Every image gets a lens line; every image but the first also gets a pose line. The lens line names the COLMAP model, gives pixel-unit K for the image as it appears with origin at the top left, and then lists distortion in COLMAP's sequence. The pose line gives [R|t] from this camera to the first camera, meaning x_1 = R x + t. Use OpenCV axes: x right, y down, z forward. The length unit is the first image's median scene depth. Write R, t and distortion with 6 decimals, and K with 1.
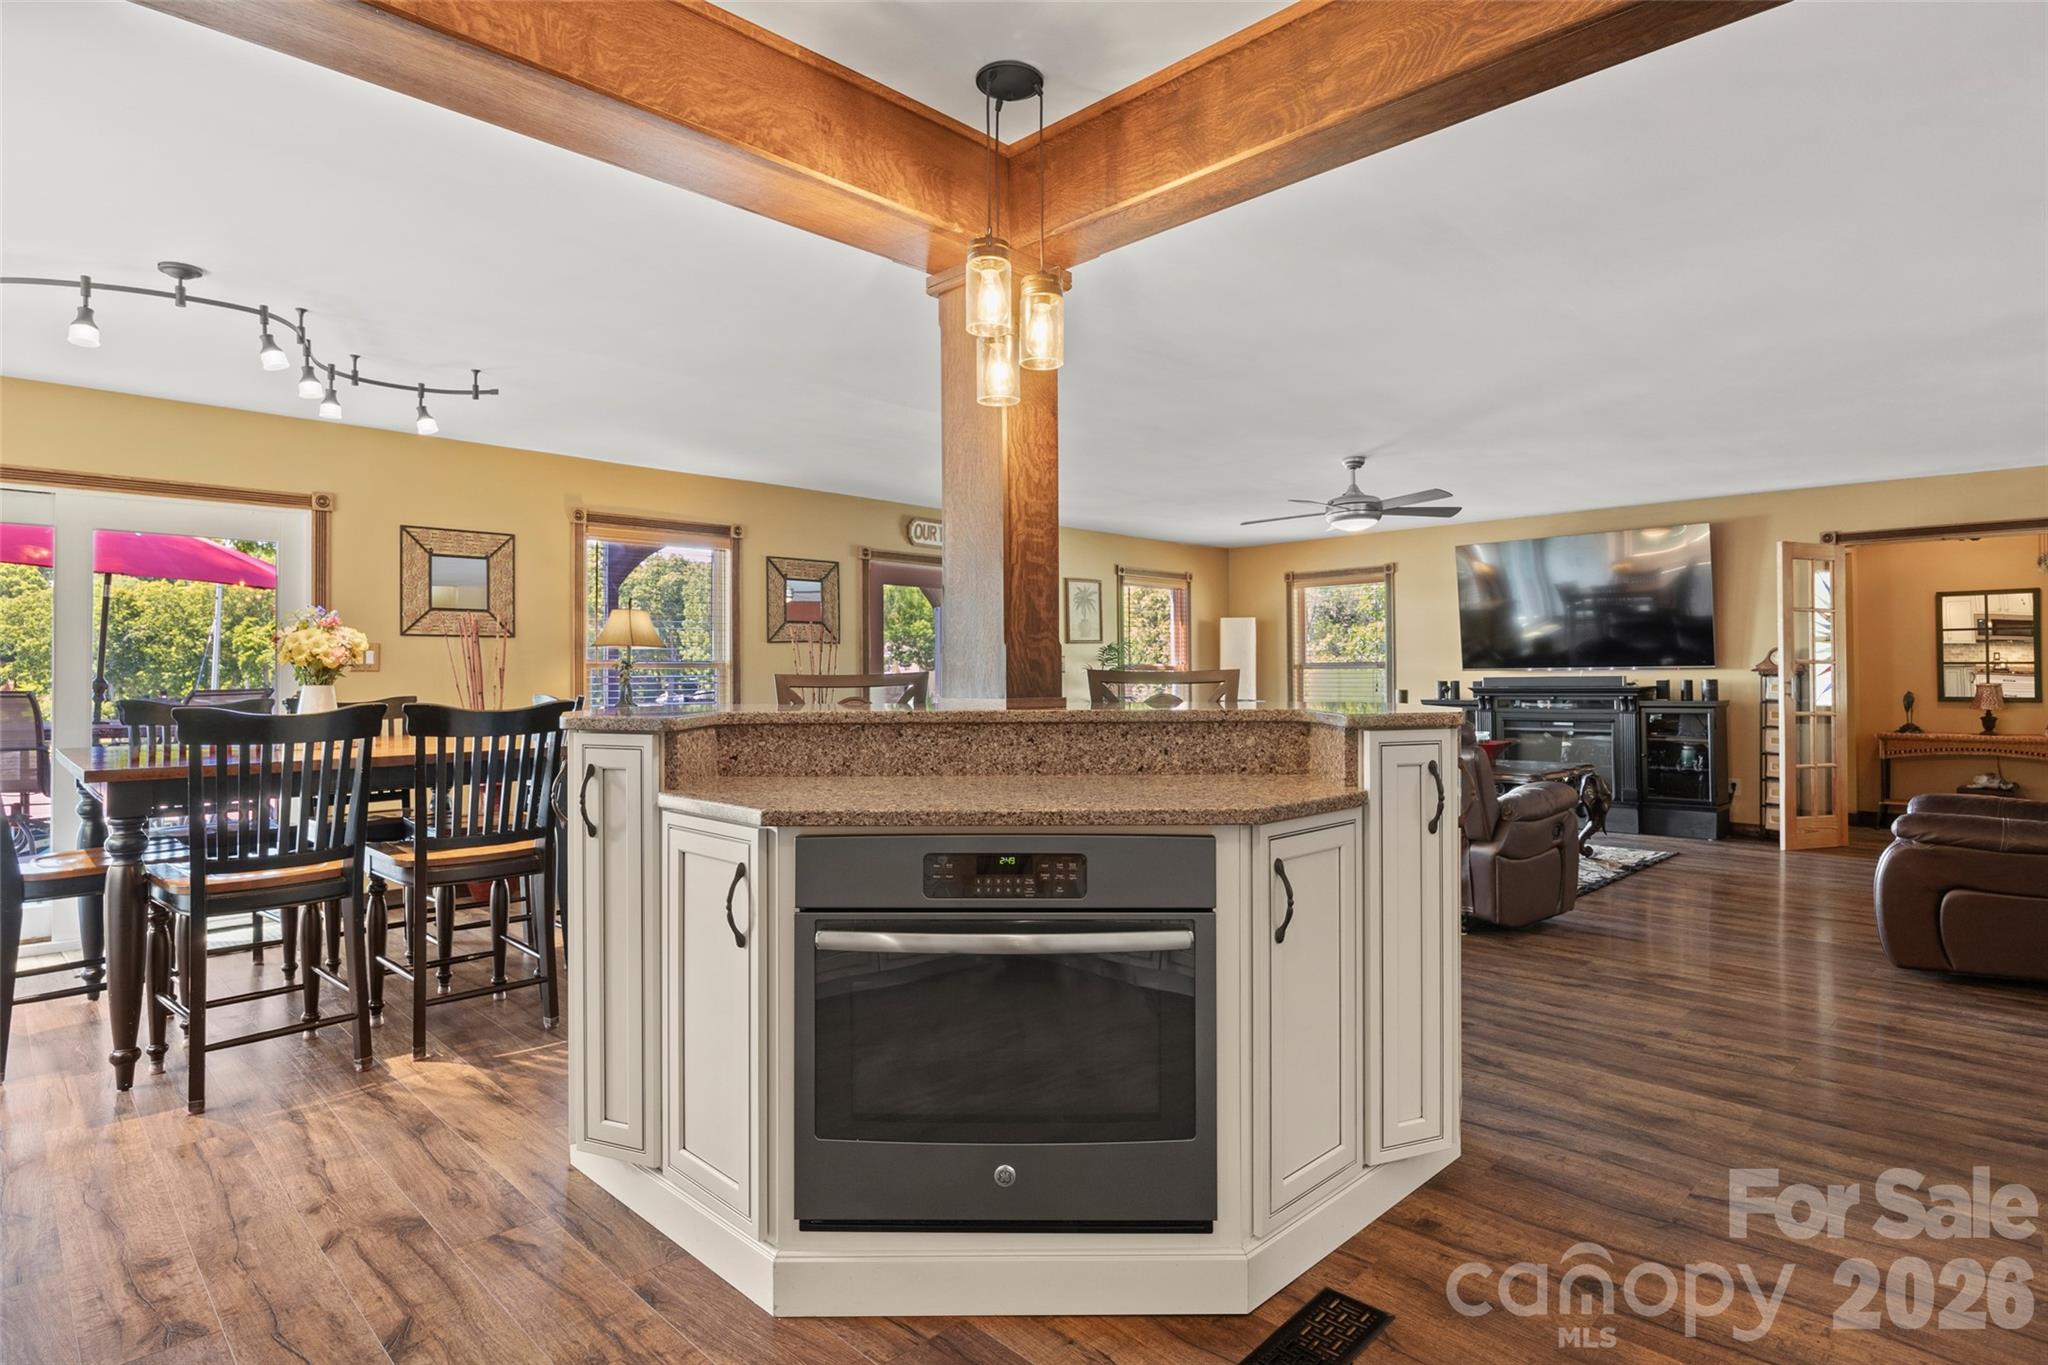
lens RADIAL K [[1057.0, 0, 1022.1], [0, 1057.0, 666.3], [0, 0, 1]] dist [-0.000968, -0.001273]
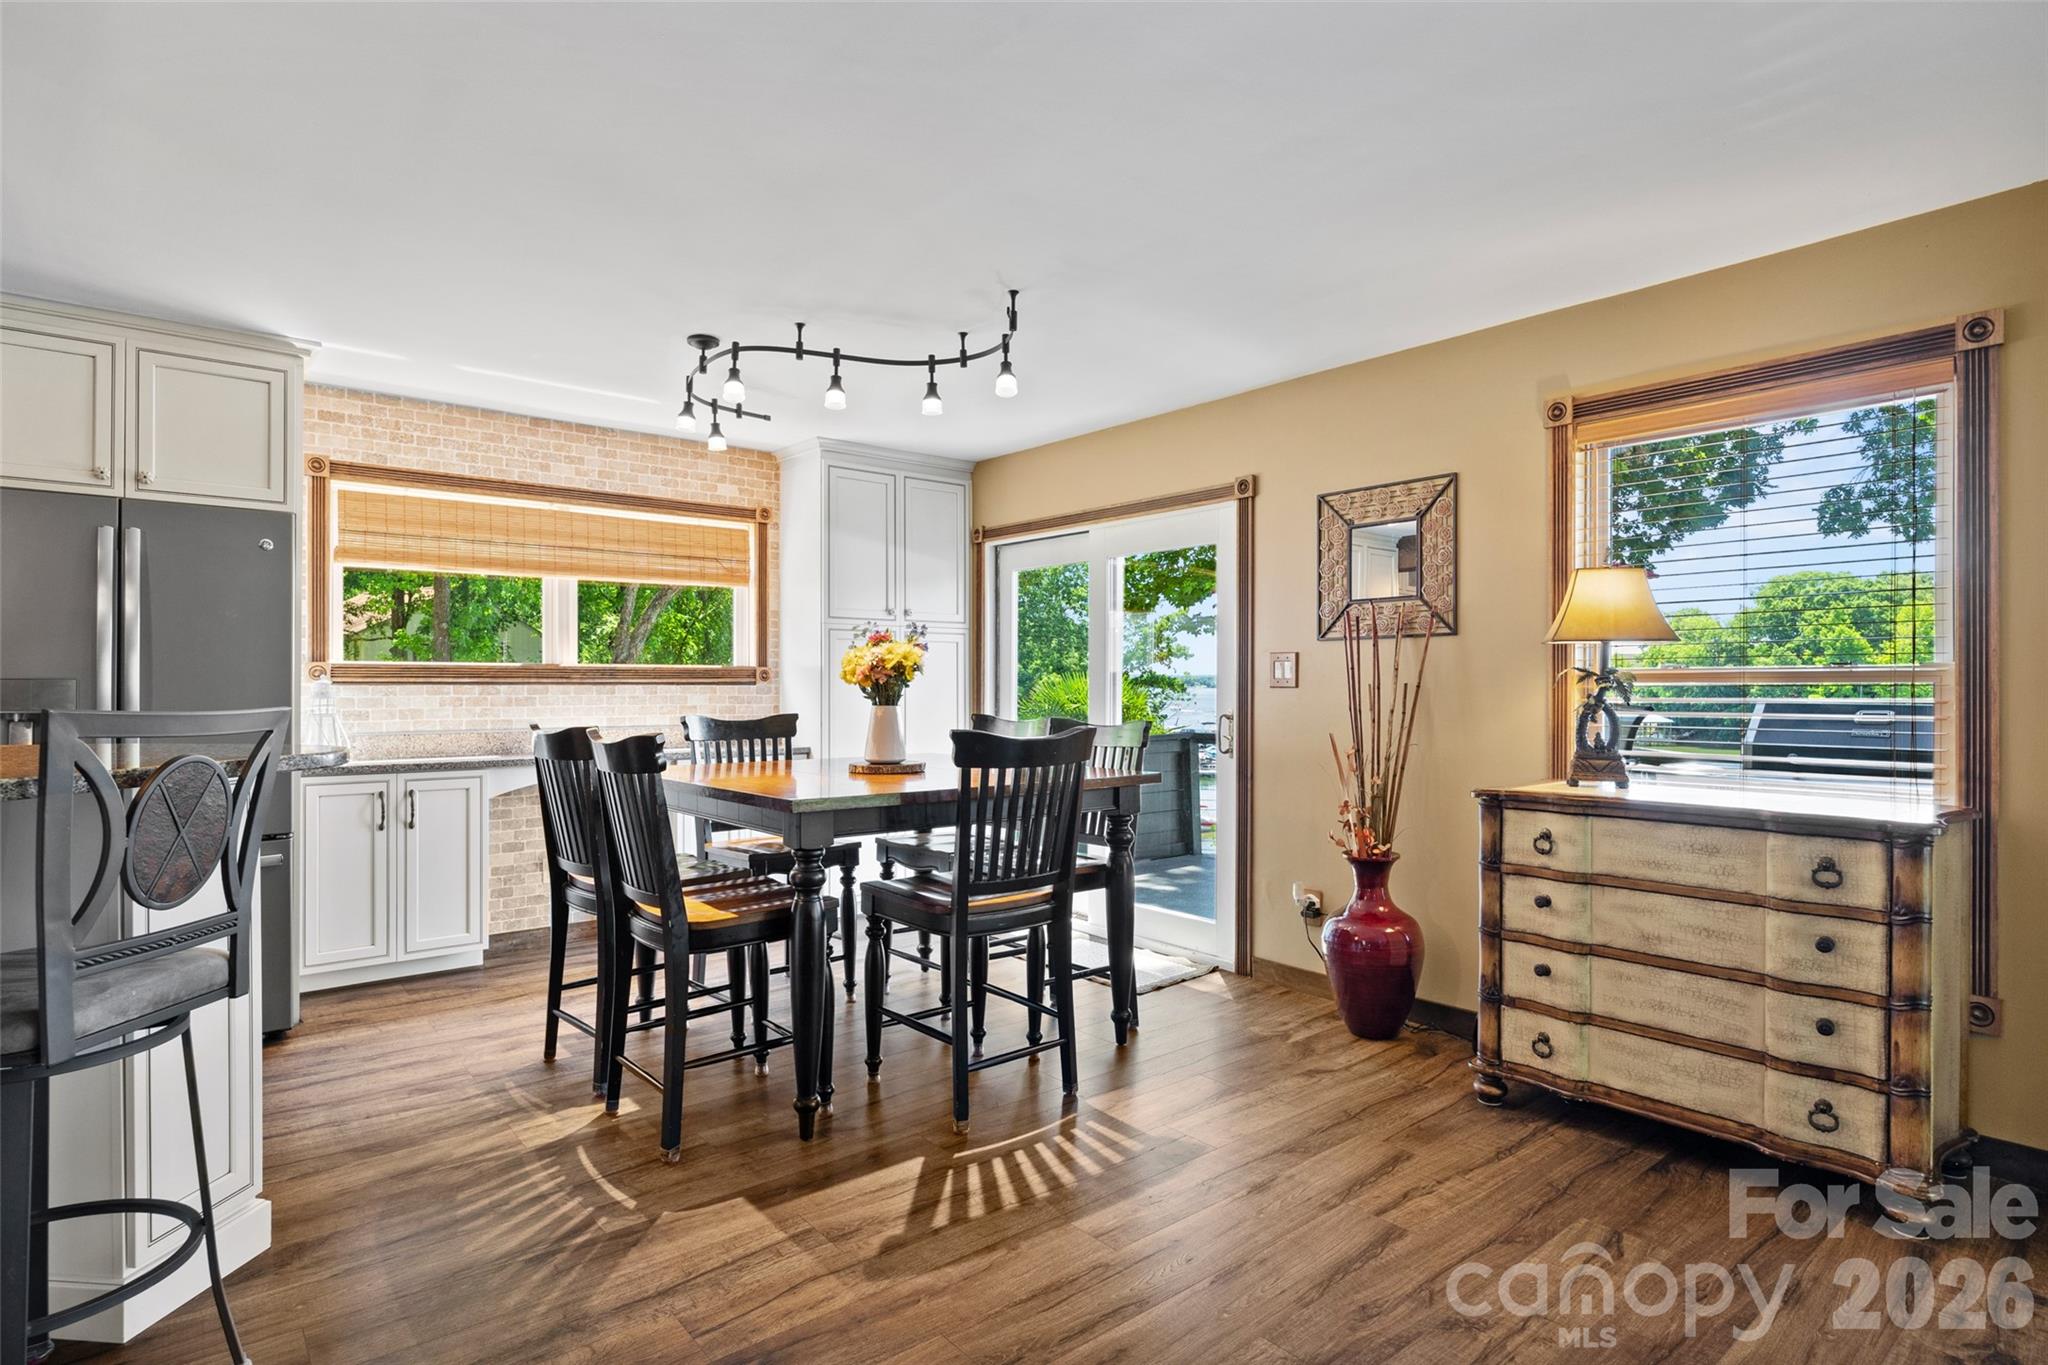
lens RADIAL K [[1057.0, 0, 1014.8], [0, 1057.0, 681.3], [0, 0, 1]] dist [-0.000968, -0.001273]
pose [[-0.095477, 0.000612, -0.995431, 0.175111], [0.007055, 0.999975, -0.000062, -0.001608], [0.995407, -0.007029, -0.095479, 0.797232]]
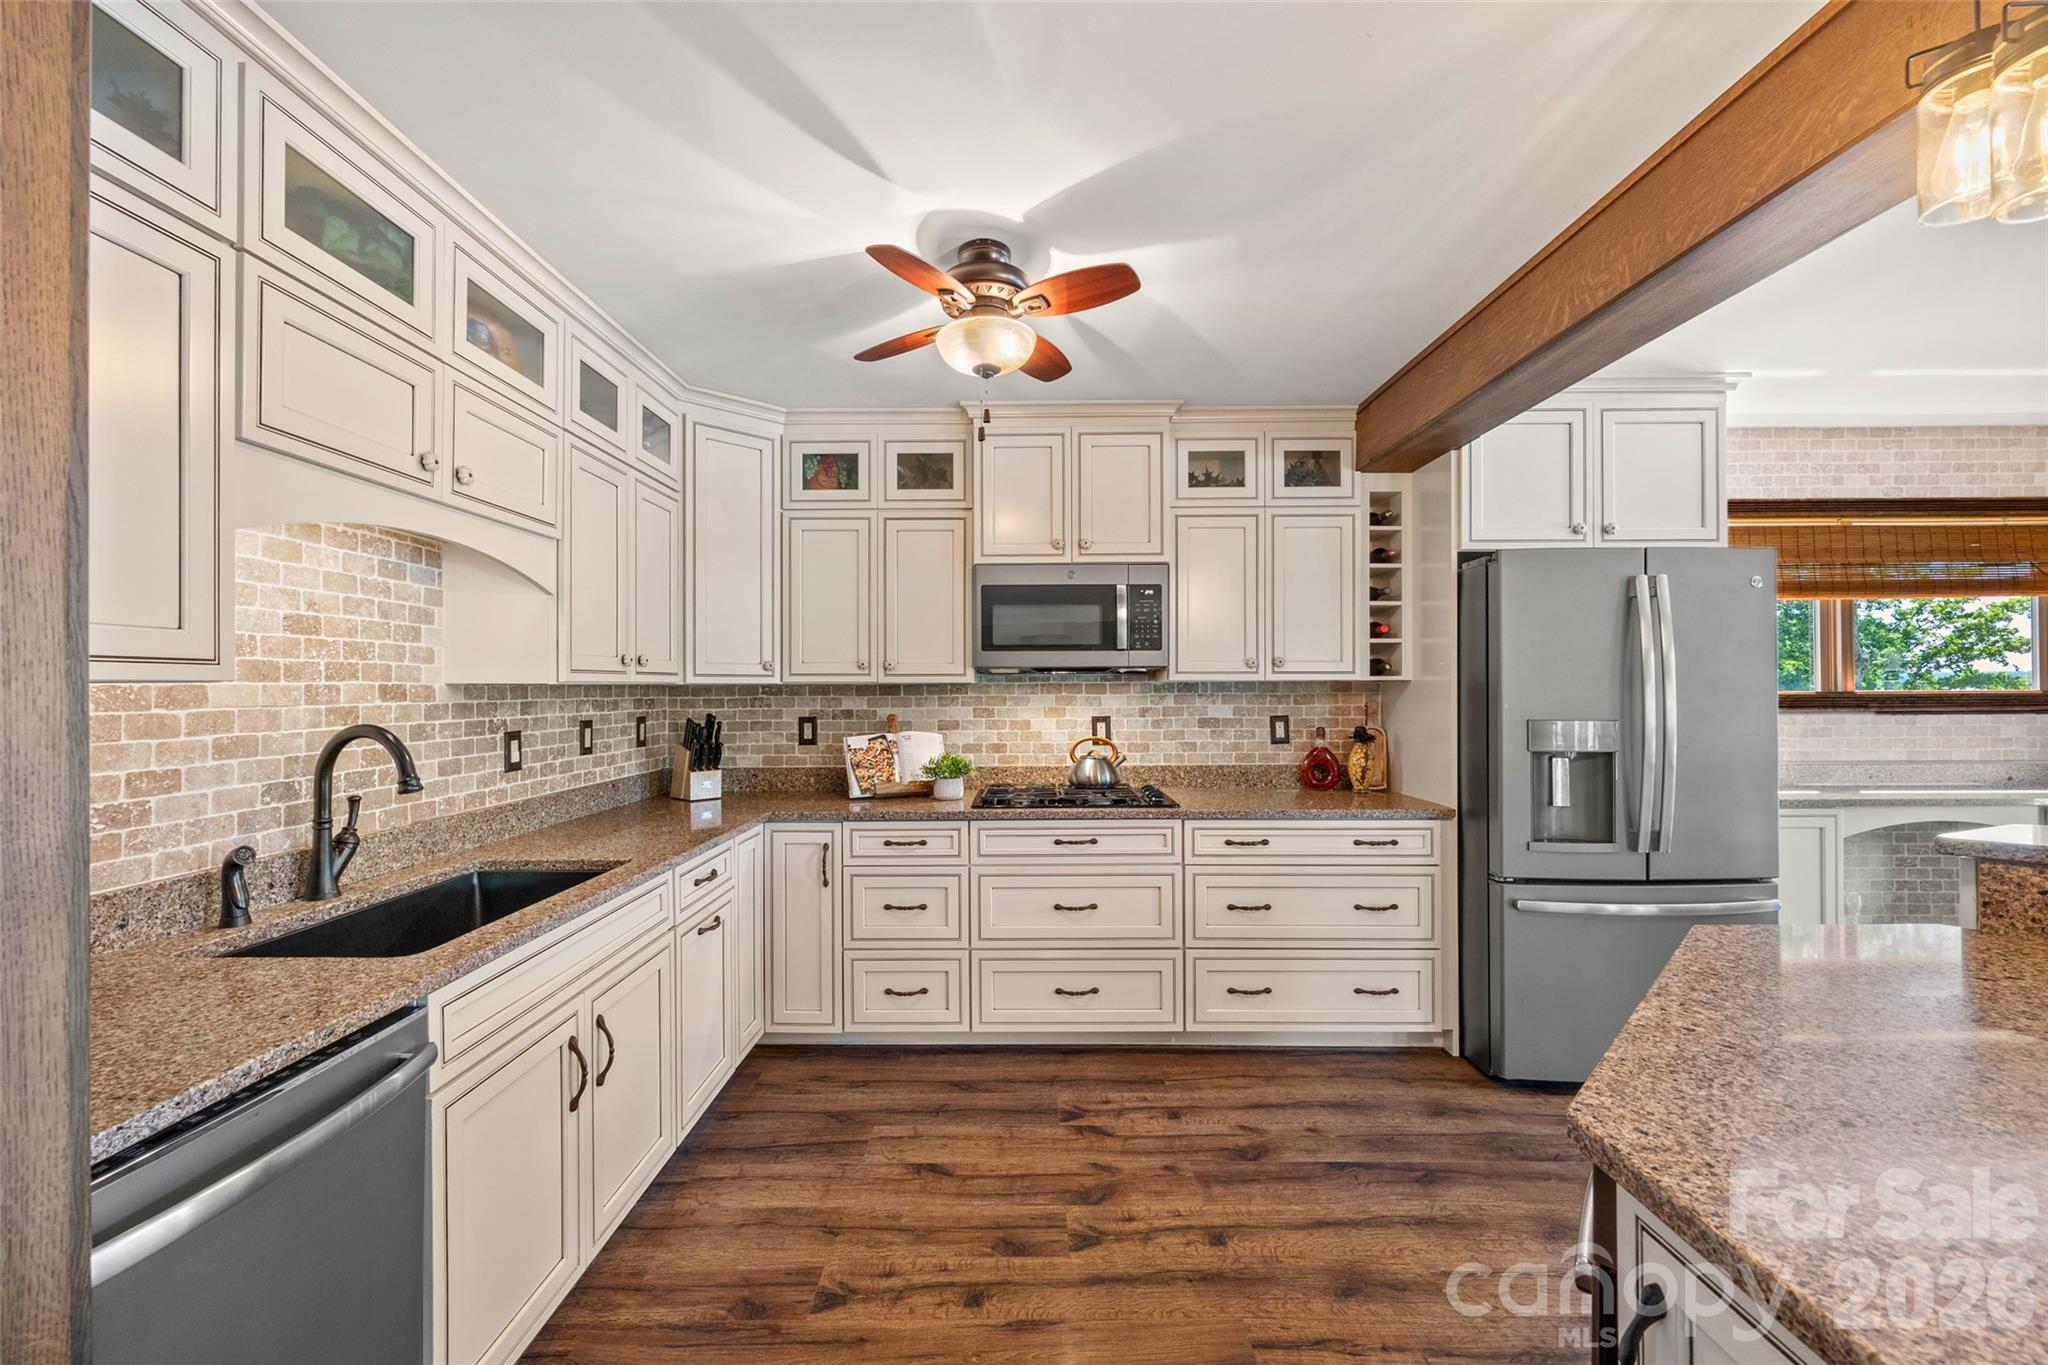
lens RADIAL K [[824.9, 0, 1009.9], [0, 824.9, 683.8], [0, 0, 1]] dist [-0.002913, 0.000131]
pose [[-0.711107, 0.003684, -0.703074, 0.237317], [0.013971, 0.999863, -0.008891, -0.027010], [0.702945, -0.016145, -0.711061, 0.348811]]
